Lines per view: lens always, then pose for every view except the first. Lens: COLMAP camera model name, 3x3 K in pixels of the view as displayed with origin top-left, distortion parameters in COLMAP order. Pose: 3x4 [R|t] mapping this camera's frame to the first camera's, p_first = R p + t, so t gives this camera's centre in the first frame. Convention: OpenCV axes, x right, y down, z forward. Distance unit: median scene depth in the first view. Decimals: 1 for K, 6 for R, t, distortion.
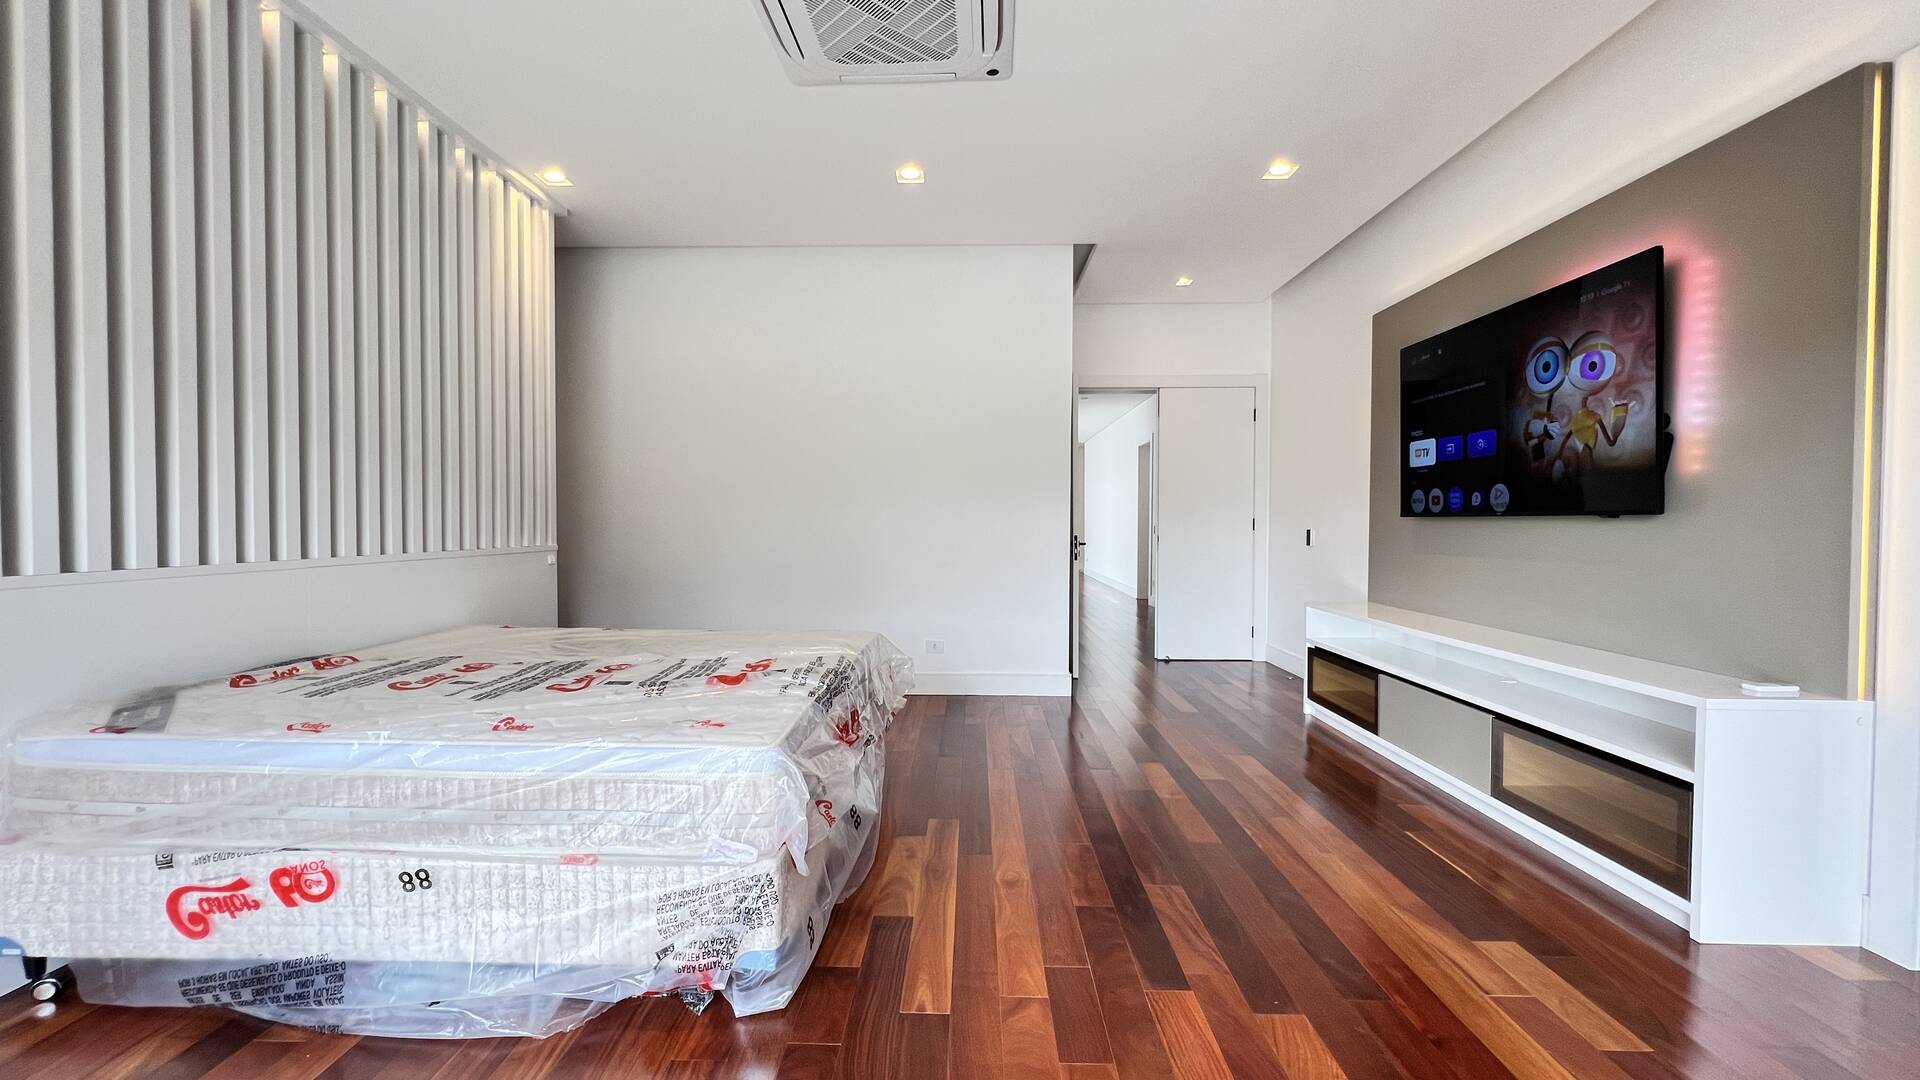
lens RADIAL K [[774.3, 0, 951.2], [0, 774.3, 539.3], [0, 0, 1]] dist [-0.004173, 0.002064]
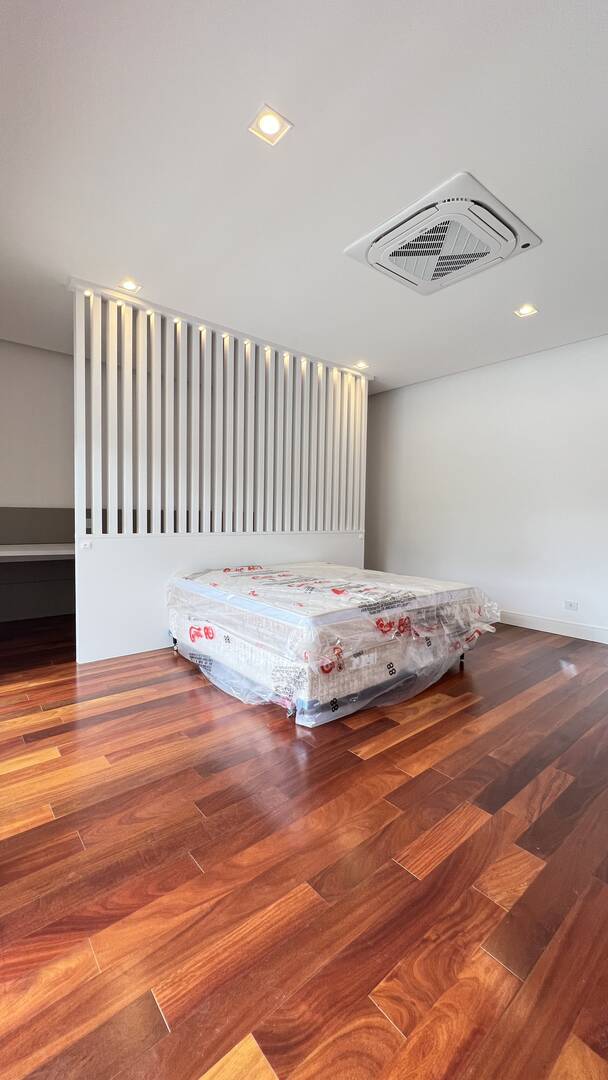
lens RADIAL K [[435.5, 0, 307.3], [0, 435.5, 536.0], [0, 0, 1]] dist [-0.004173, 0.002064]
pose [[0.666112, 0.044829, -0.744503, 0.717613], [-0.031349, 0.998993, 0.032104, -0.024706], [0.745193, 0.001955, 0.666846, 0.094034]]
